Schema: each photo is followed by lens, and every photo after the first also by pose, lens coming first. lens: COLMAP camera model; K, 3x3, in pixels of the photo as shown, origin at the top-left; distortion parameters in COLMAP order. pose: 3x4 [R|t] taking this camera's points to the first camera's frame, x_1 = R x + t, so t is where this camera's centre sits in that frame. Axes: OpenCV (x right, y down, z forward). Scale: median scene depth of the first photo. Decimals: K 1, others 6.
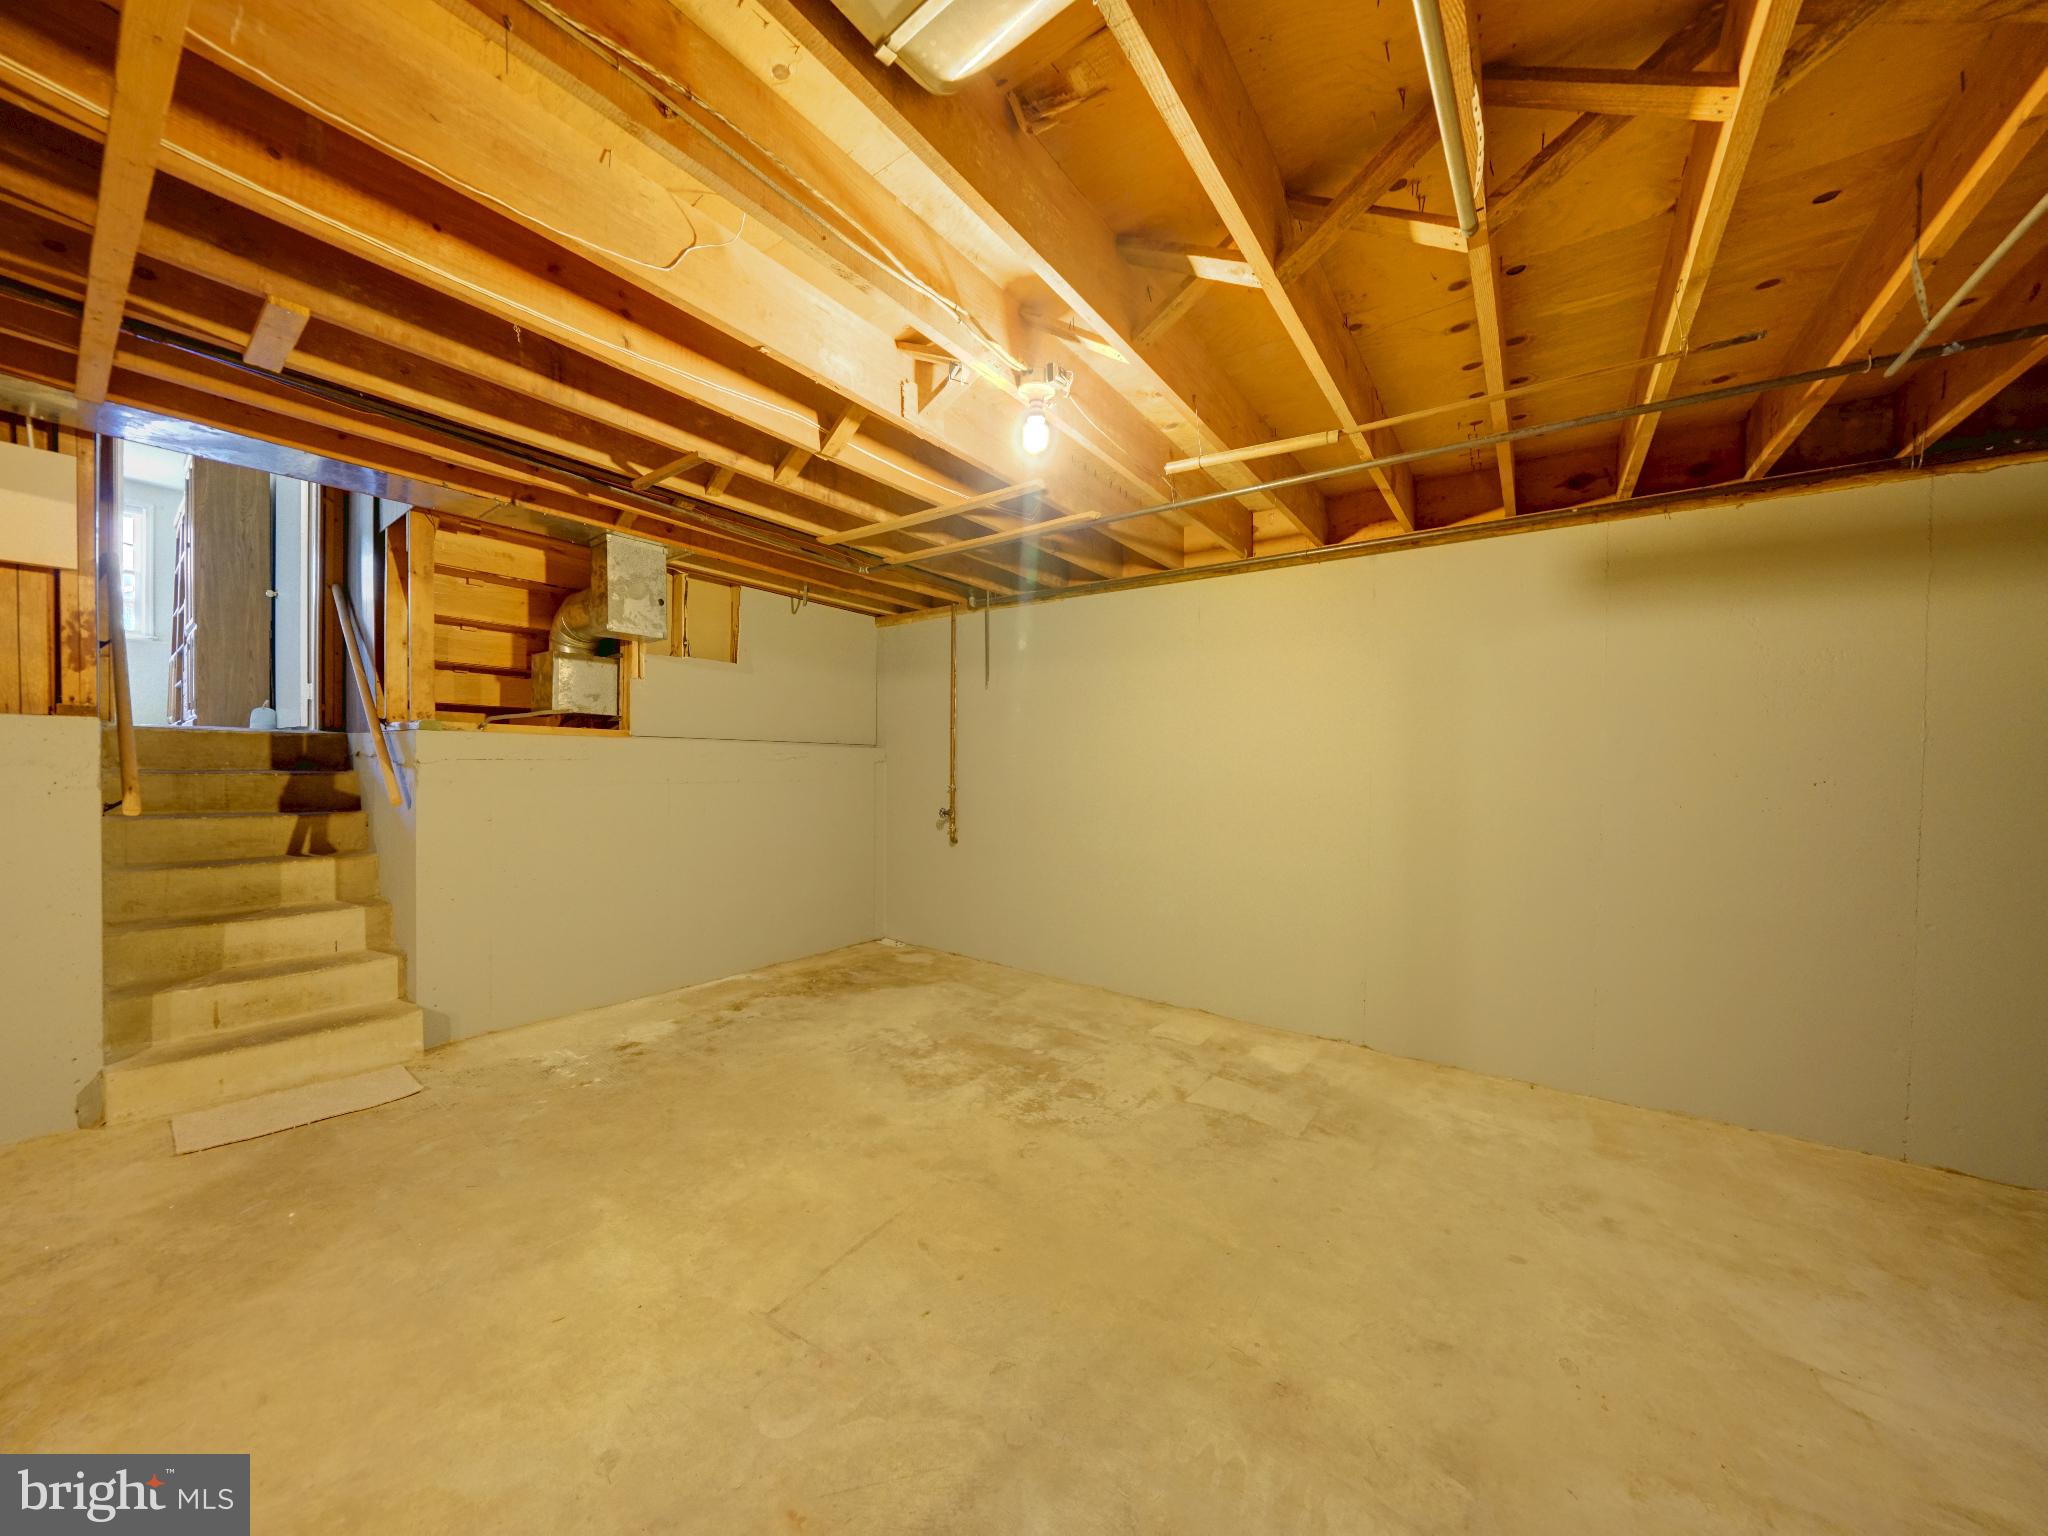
lens RADIAL K [[710.6, 0, 1014.1], [0, 710.6, 773.2], [0, 0, 1]] dist [-0.023315, 0.002345]
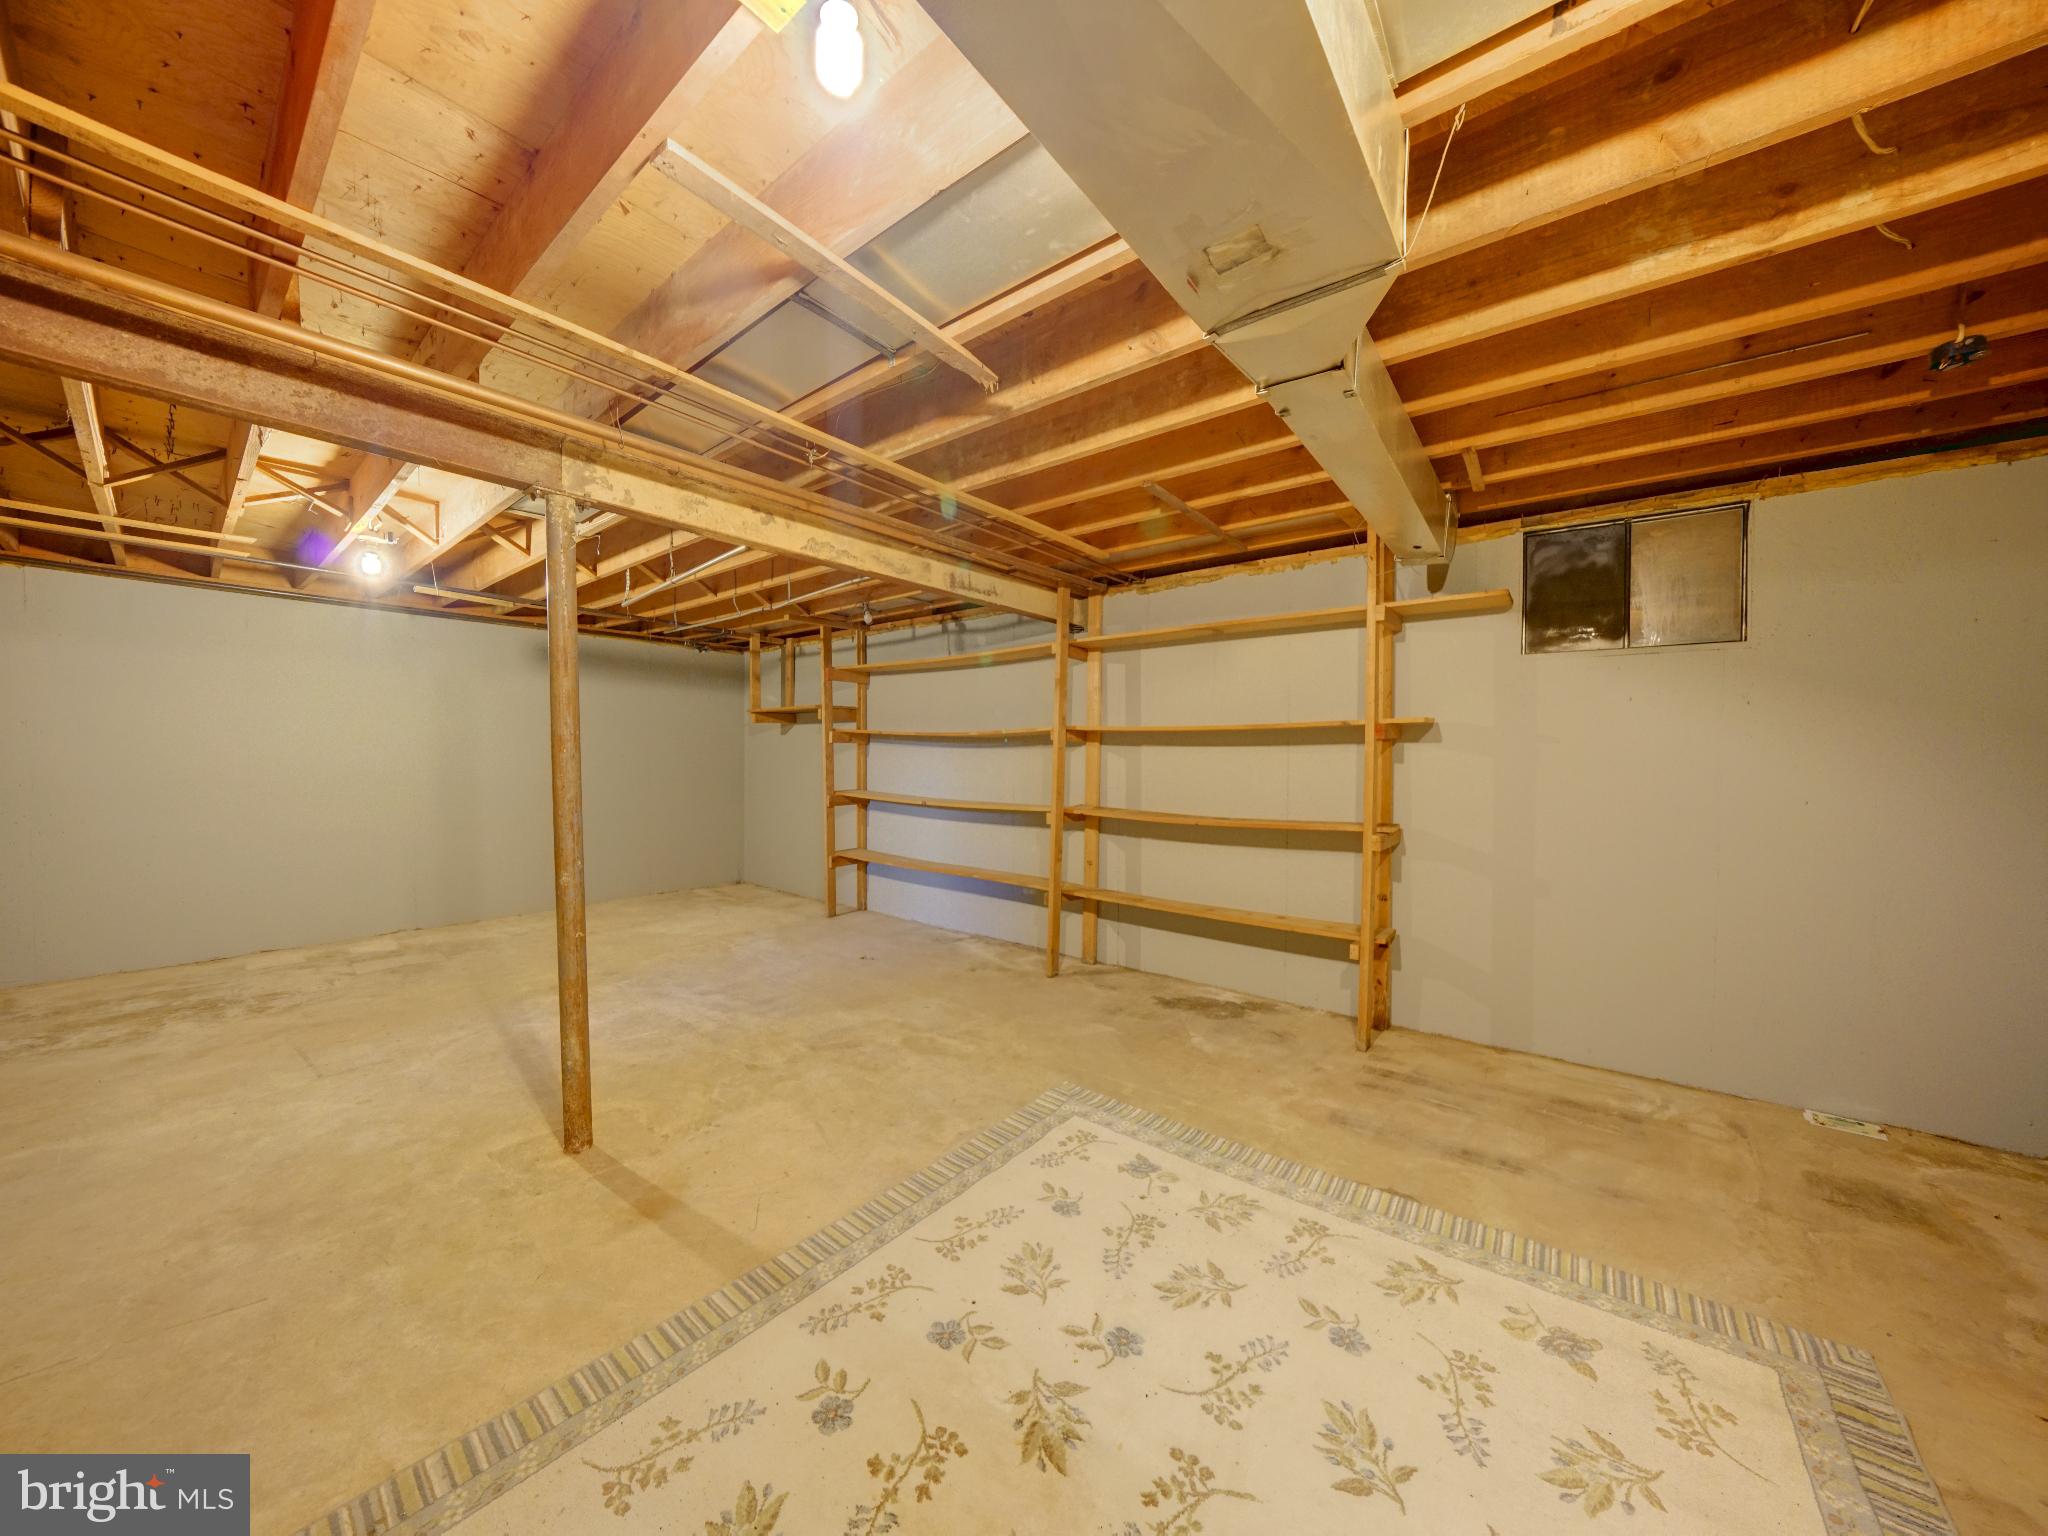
lens RADIAL K [[710.6, 0, 1014.1], [0, 710.6, 773.2], [0, 0, 1]] dist [-0.023315, 0.002345]
pose [[0.038332, -0.041949, 0.998384, -1.602897], [0.004514, 0.999116, 0.041806, -0.029669], [-0.999255, 0.002904, 0.038487, -0.632304]]
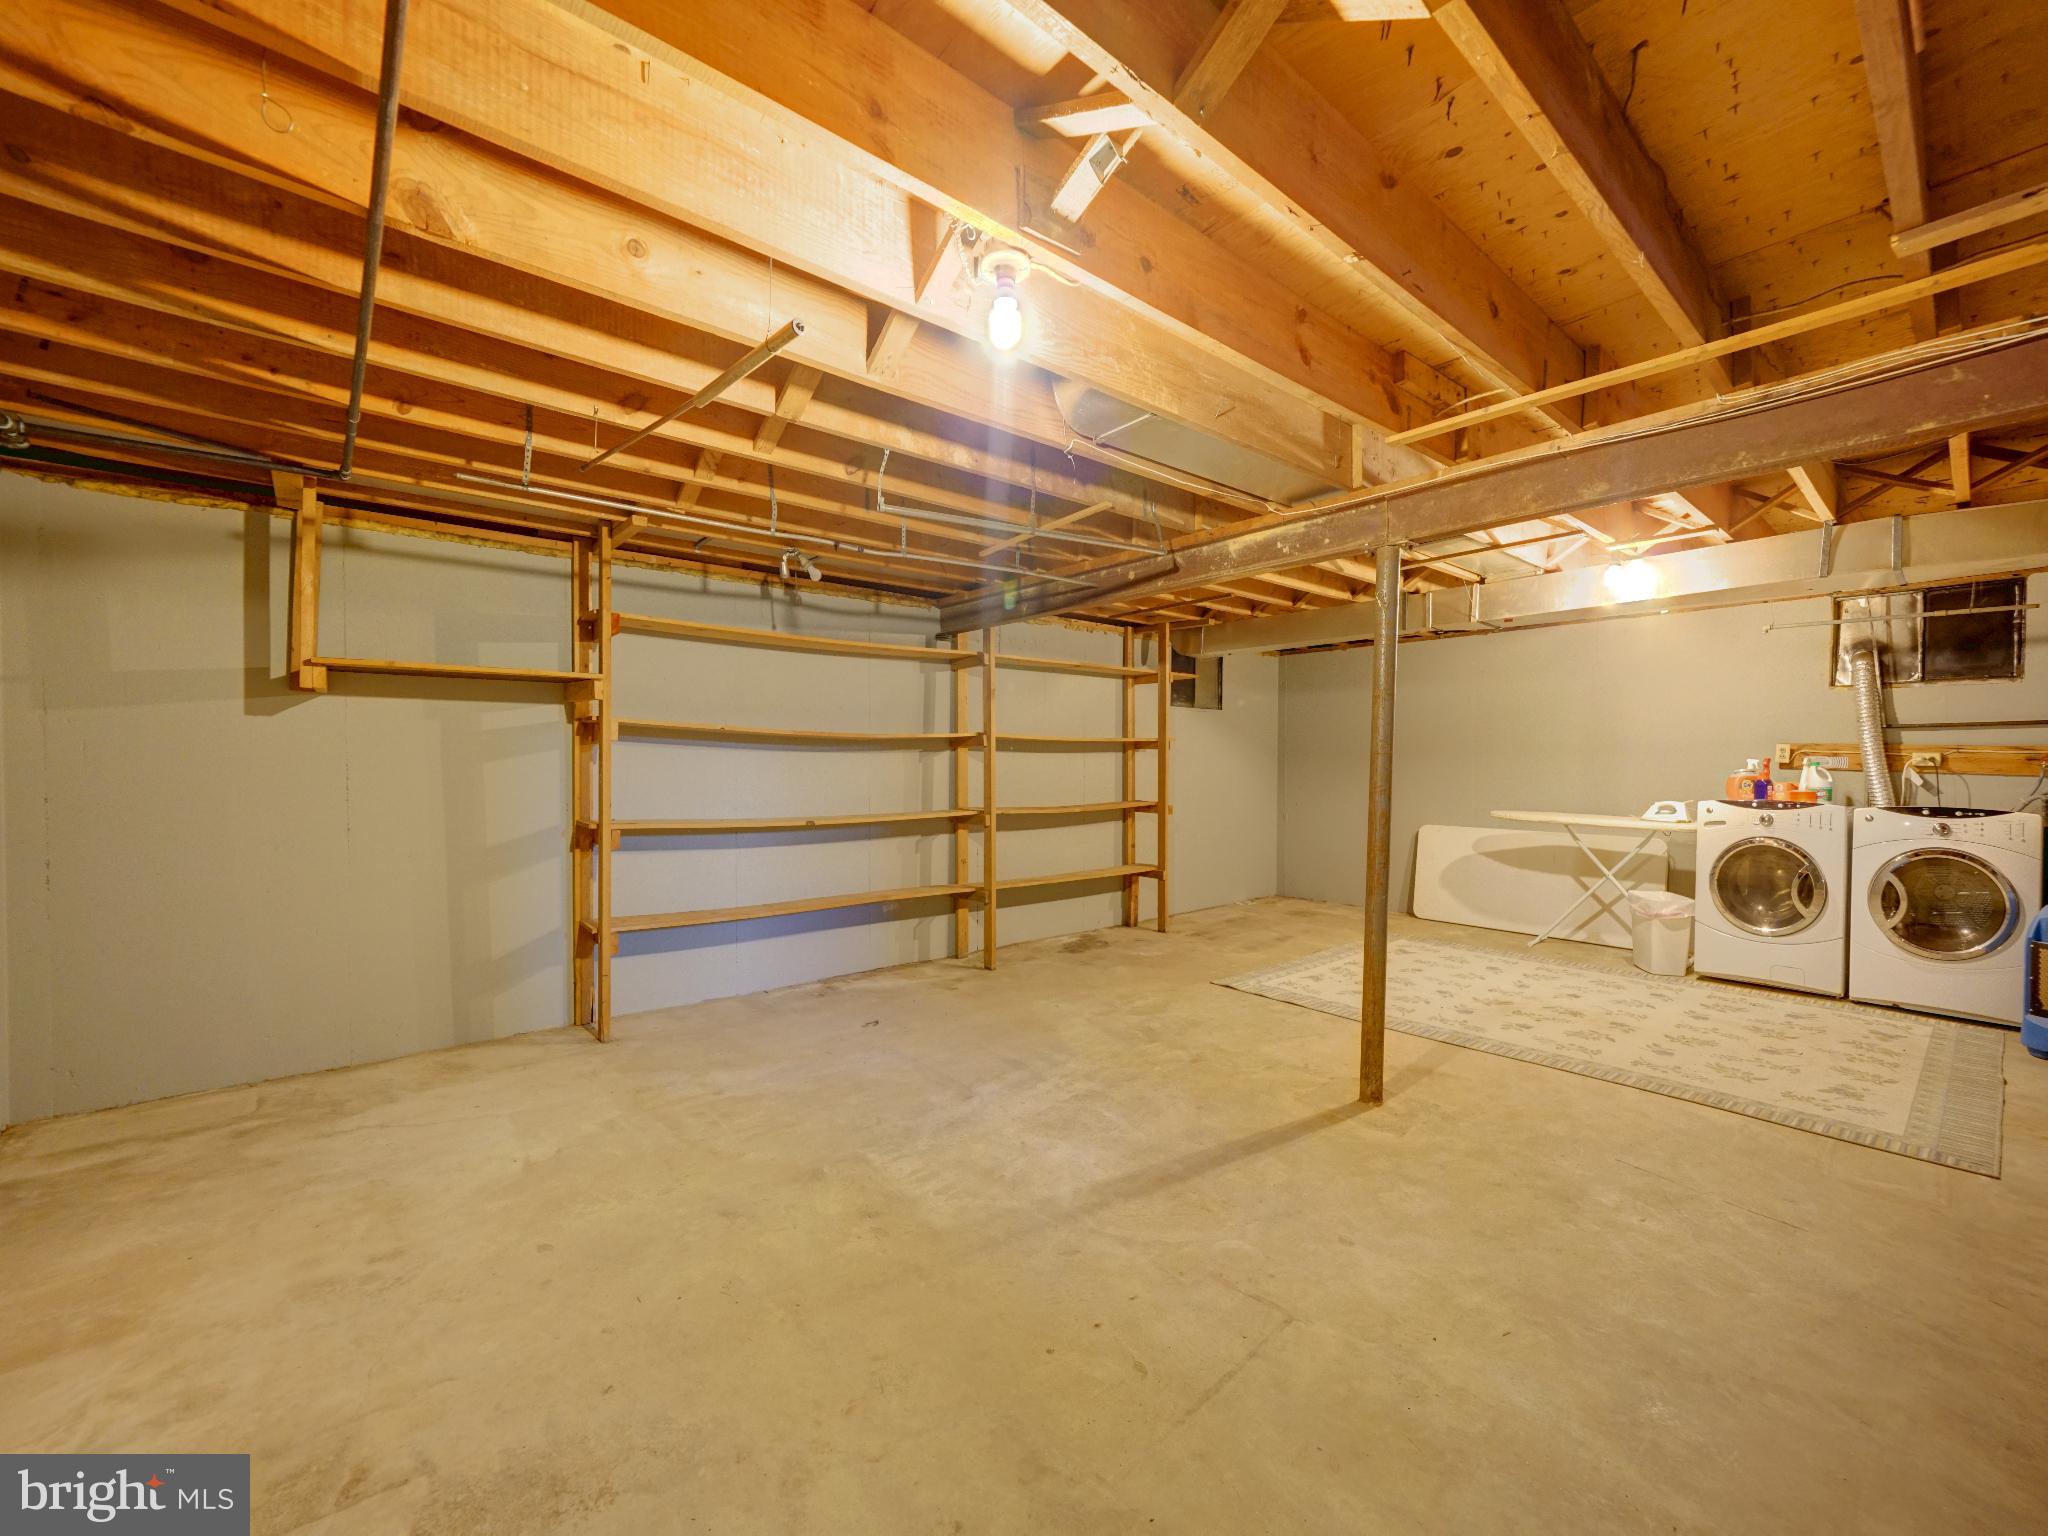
lens RADIAL K [[822.4, 0, 1015.9], [0, 822.4, 770.6], [0, 0, 1]] dist [-0.002705, -0.000070]
pose [[-0.972775, -0.019717, 0.230910, -0.182843], [-0.014408, 0.999592, 0.024656, -0.026398], [-0.231302, 0.020658, -0.972663, 1.817785]]
